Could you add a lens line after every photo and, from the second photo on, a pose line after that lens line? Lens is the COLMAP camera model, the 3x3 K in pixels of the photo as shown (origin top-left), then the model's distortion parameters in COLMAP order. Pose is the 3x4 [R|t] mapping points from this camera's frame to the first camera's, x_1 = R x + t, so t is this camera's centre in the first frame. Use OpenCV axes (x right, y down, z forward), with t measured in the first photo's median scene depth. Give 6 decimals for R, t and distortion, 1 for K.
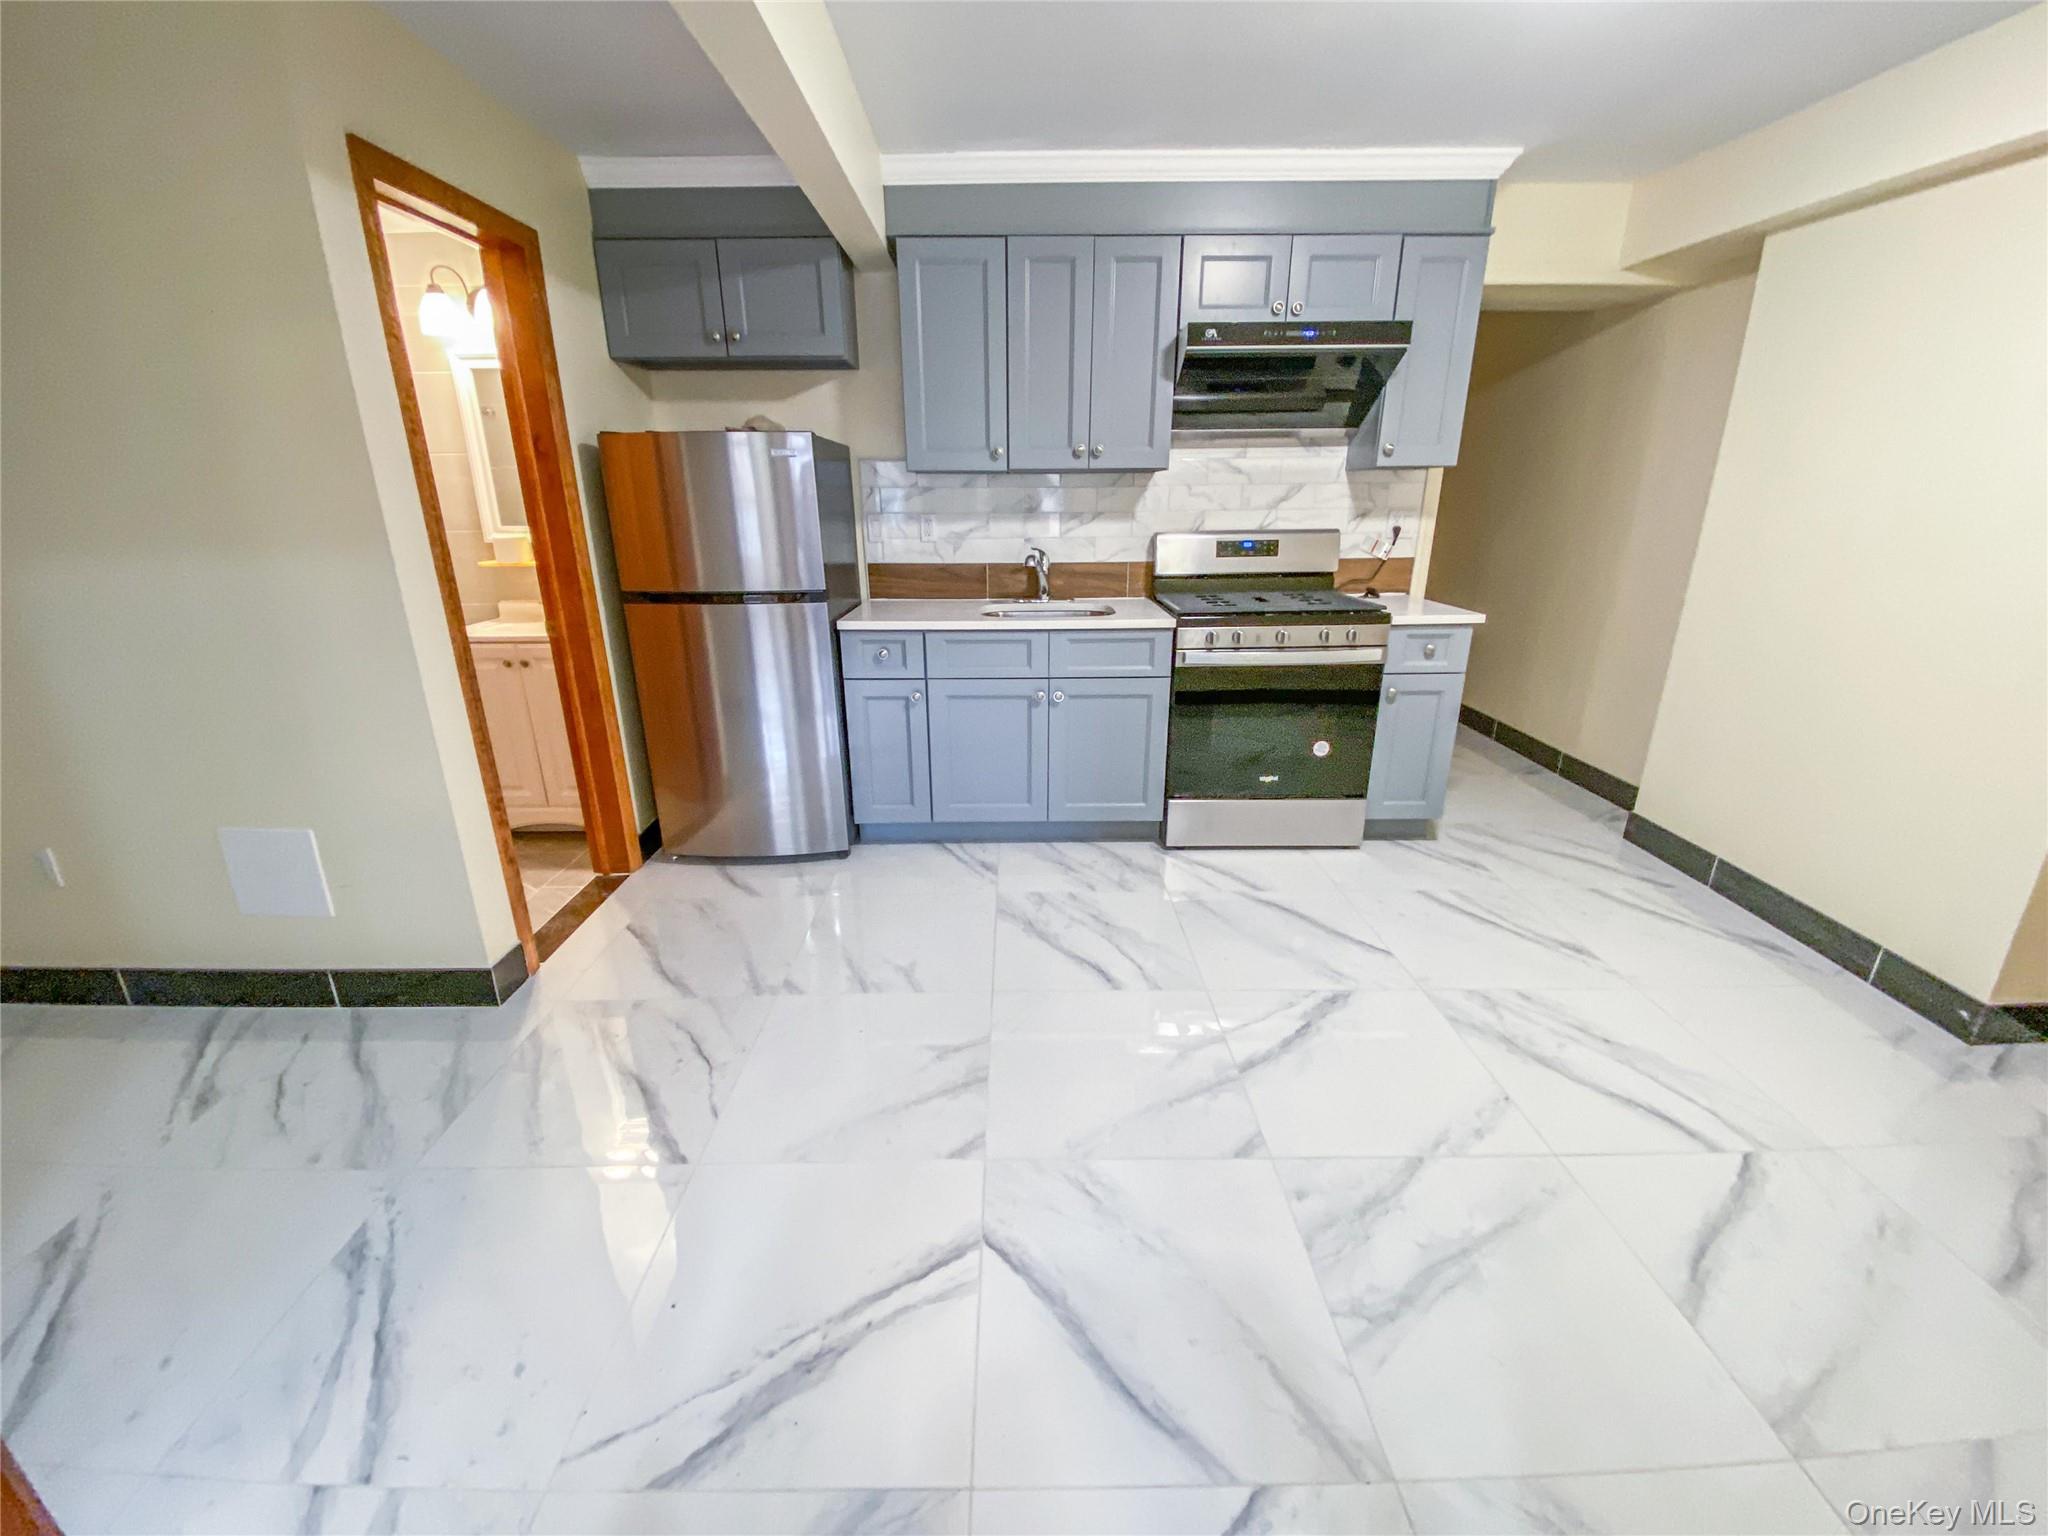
lens RADIAL K [[802.9, 0, 1029.0], [0, 802.9, 774.7], [0, 0, 1]] dist [0.001964, -0.000075]
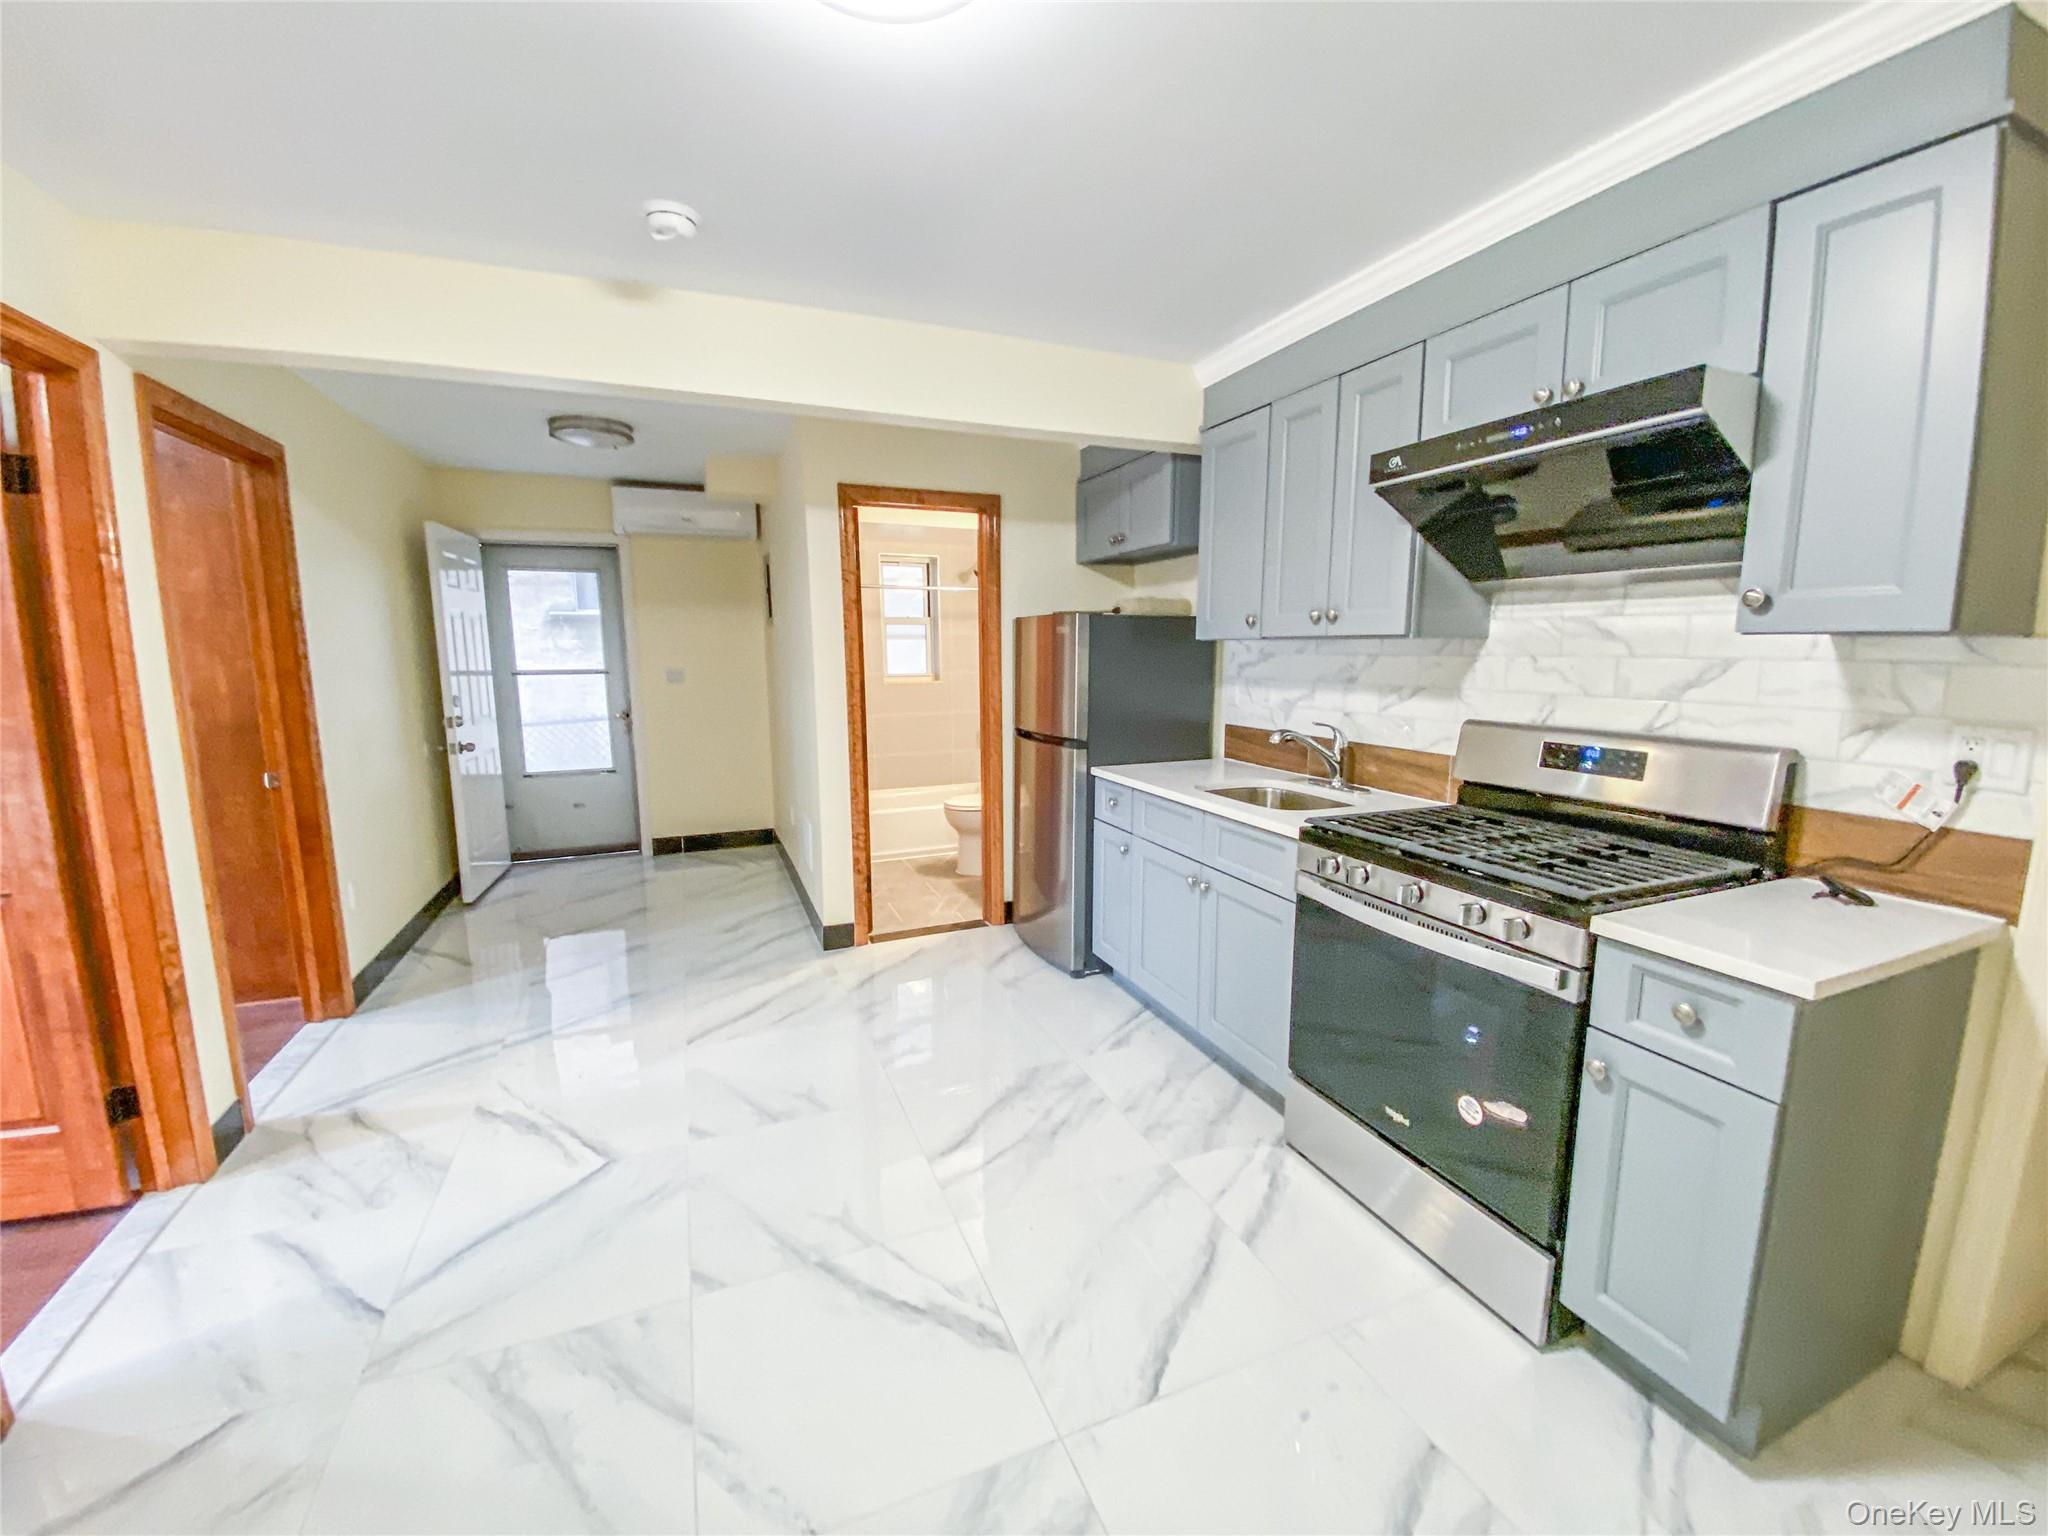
lens RADIAL K [[836.6, 0, 1024.0], [0, 836.6, 768.0], [0, 0, 1]] dist [-0.001337, -0.000166]
pose [[0.376624, 0.146750, -0.914669, 0.702944], [-0.305993, 0.951660, 0.026689, -0.170079], [0.874370, 0.269830, 0.403322, 0.398954]]
